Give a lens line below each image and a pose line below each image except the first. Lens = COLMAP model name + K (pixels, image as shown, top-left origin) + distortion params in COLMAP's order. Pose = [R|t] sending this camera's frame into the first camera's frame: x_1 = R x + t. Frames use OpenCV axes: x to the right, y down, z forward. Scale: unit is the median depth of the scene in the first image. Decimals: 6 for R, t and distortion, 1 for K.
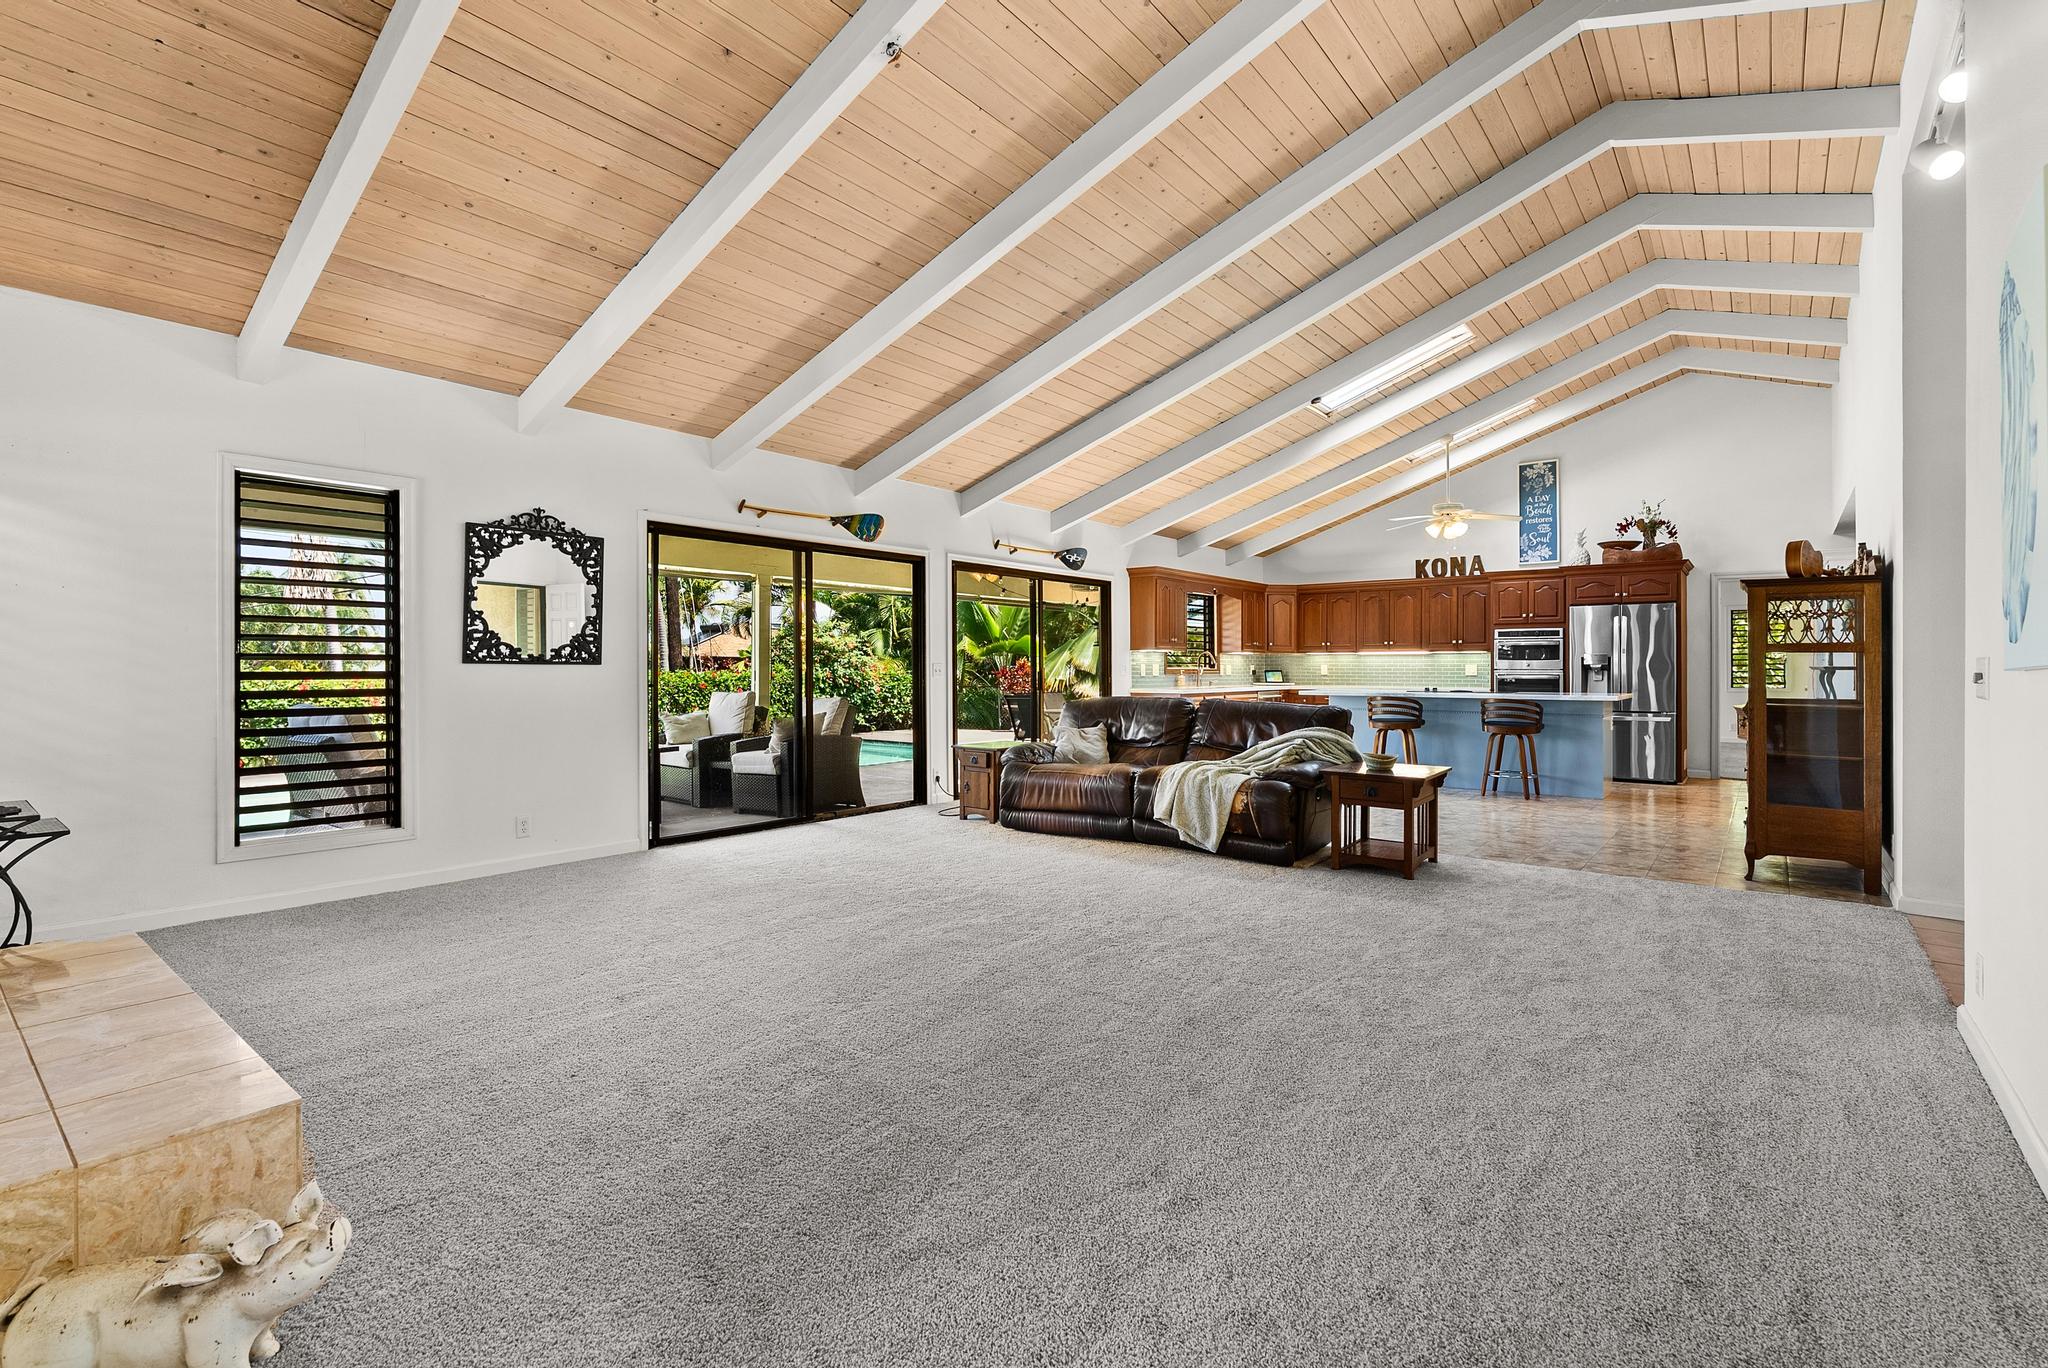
lens RADIAL K [[933.5, 0, 1027.4], [0, 933.5, 670.2], [0, 0, 1]] dist [-0.008942, 0.003169]
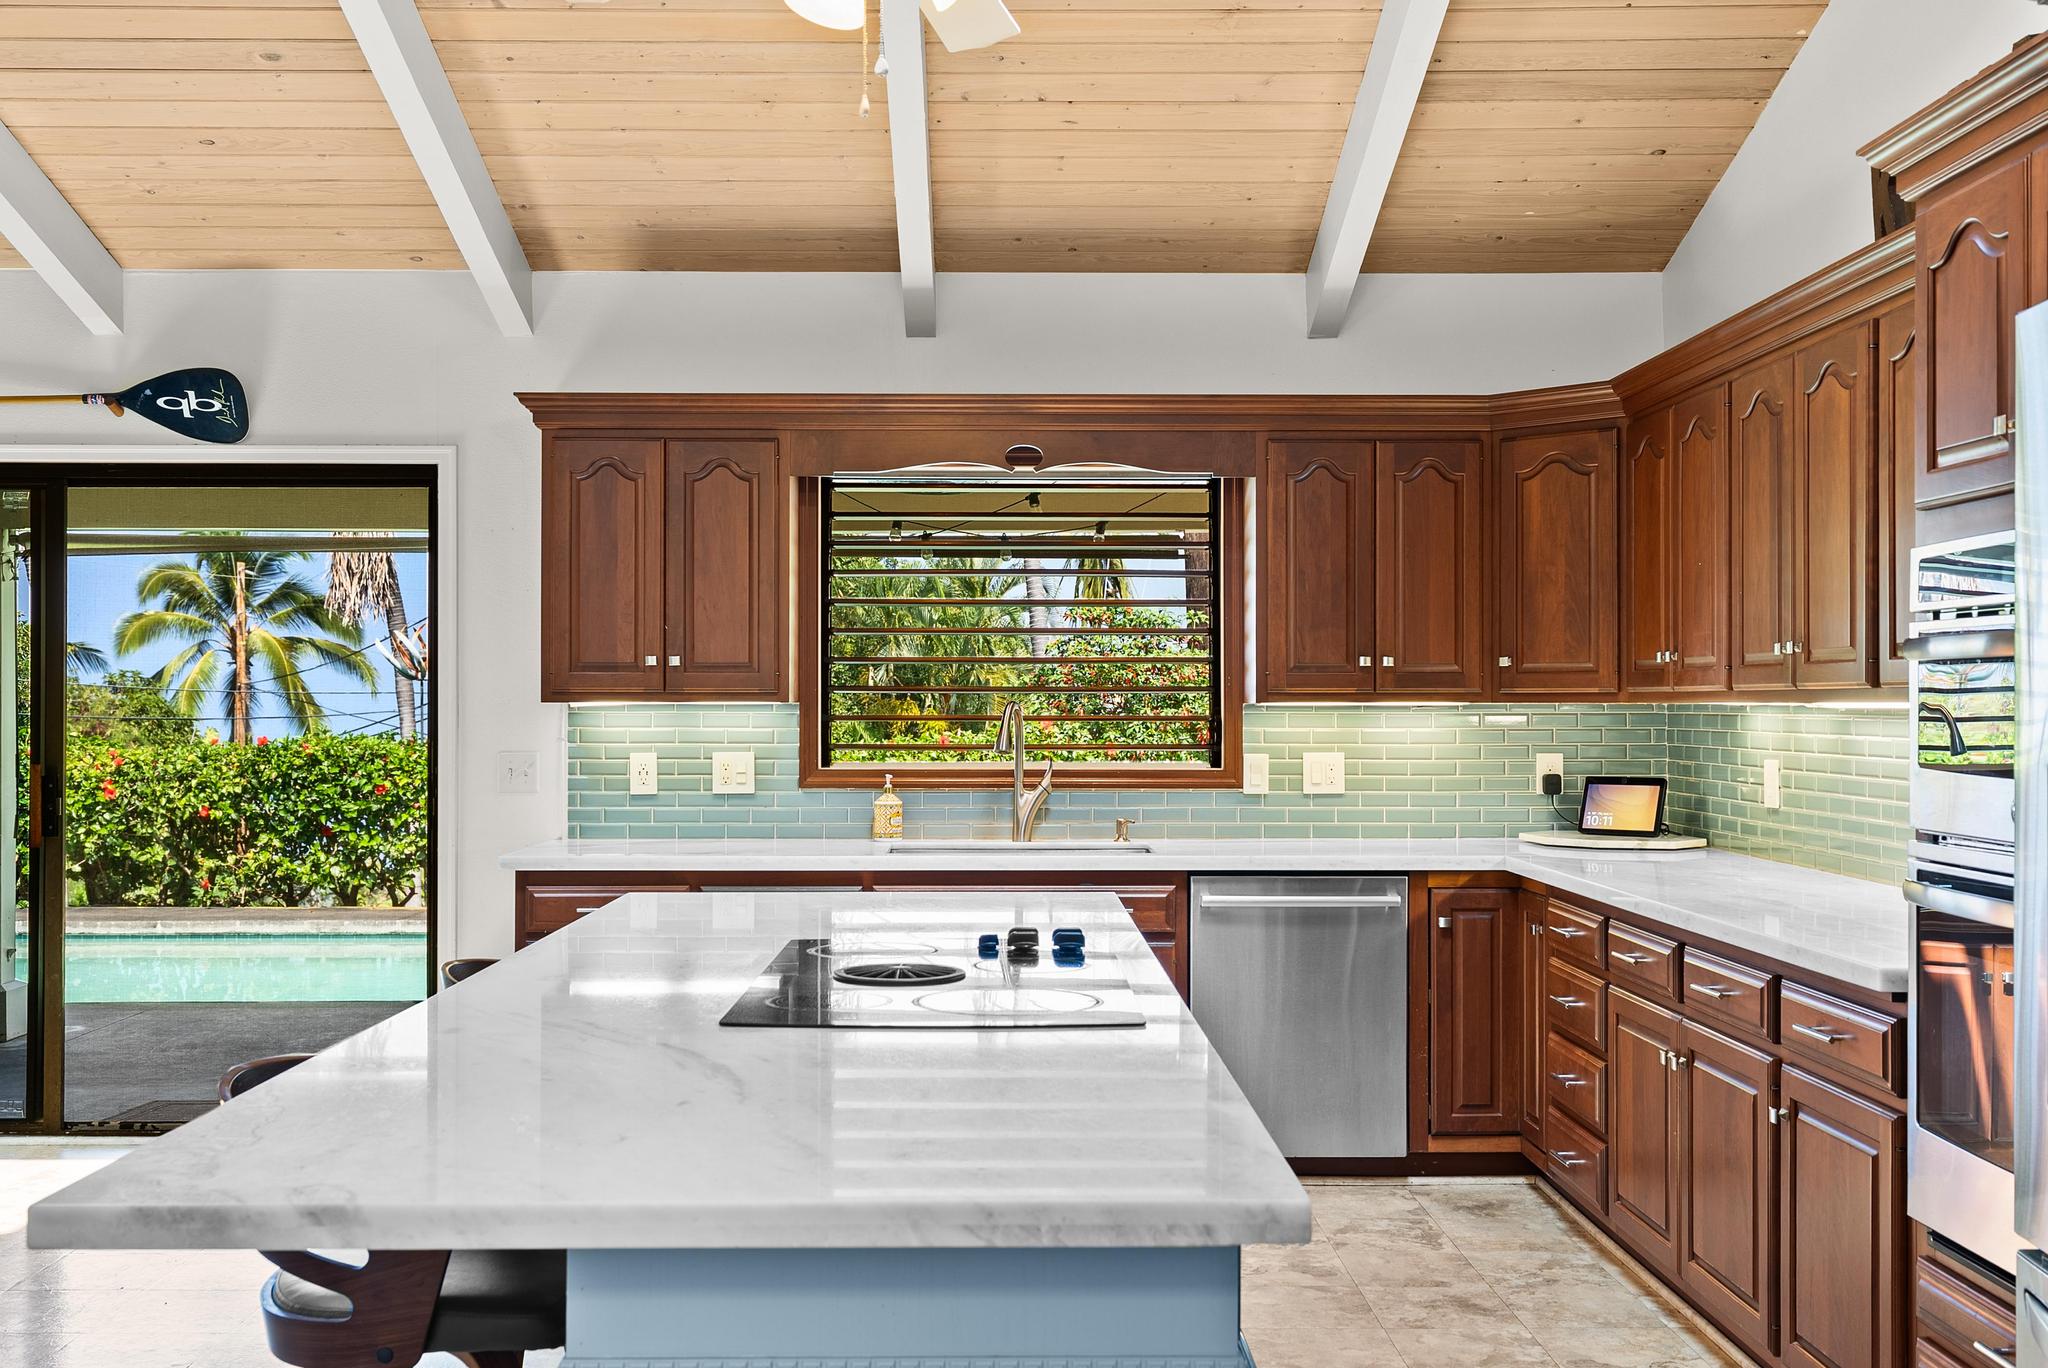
lens RADIAL K [[2027.9, 0, 1019.3], [0, 2027.9, 702.5], [0, 0, 1]] dist [0.006449, 0.000000]
pose [[0.634855, -0.000074, -0.772632, 0.693875], [-0.002783, 0.999993, -0.002383, -0.020847], [0.772627, 0.003663, 0.634850, 0.746029]]
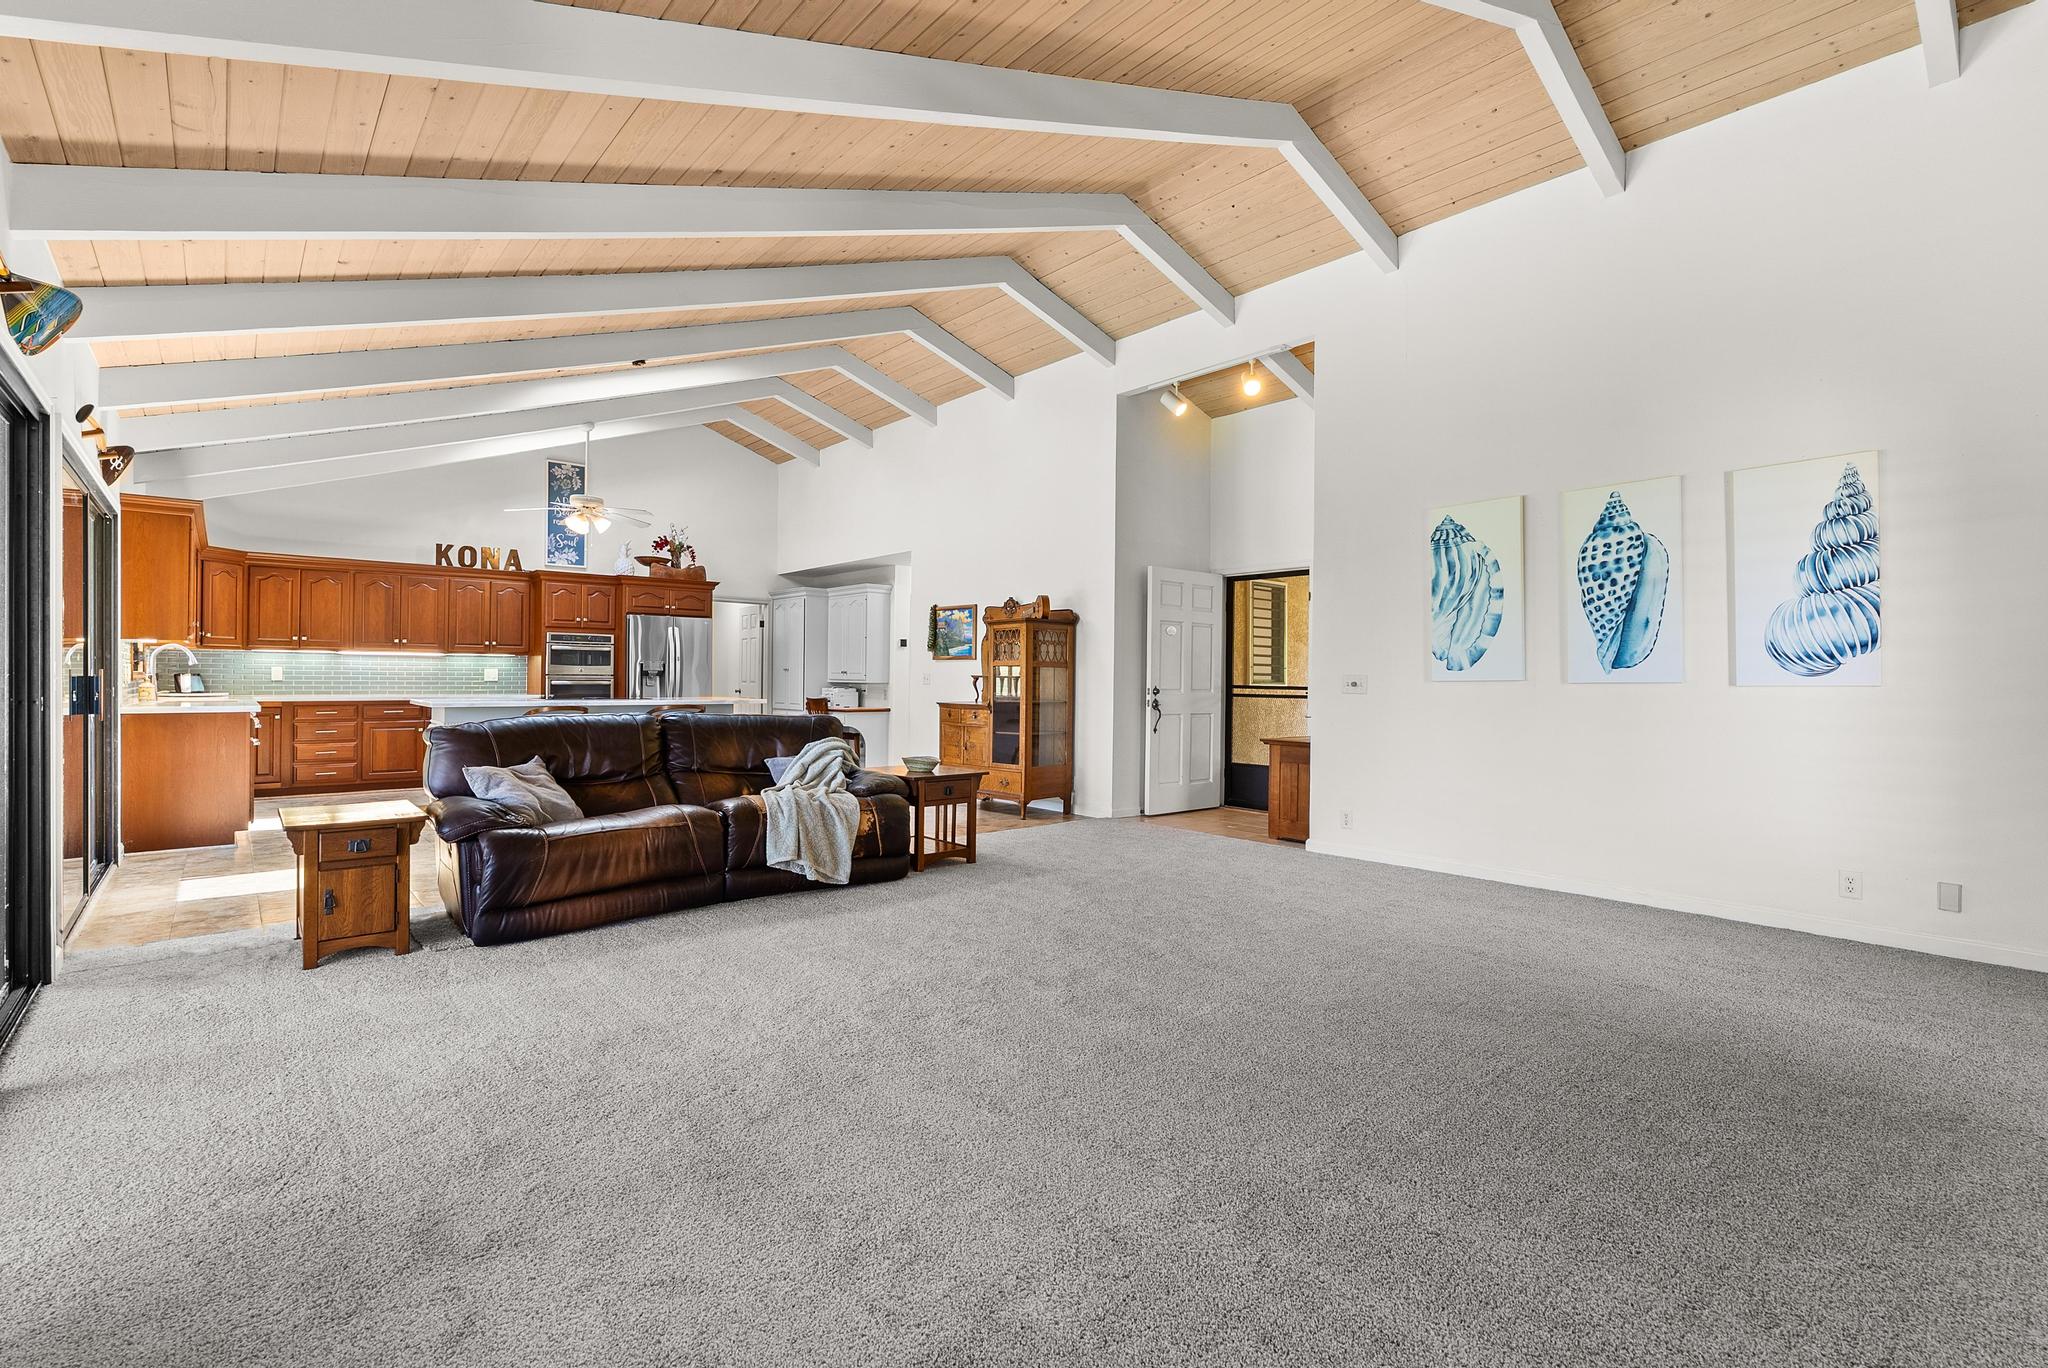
lens RADIAL K [[933.5, 0, 1033.3], [0, 933.5, 674.3], [0, 0, 1]] dist [-0.008942, 0.003169]
pose [[0.177093, 0.004125, 0.984185, -0.356658], [-0.005731, 0.999979, -0.003160, -0.001314], [-0.984177, -0.005081, 0.177113, 0.372937]]
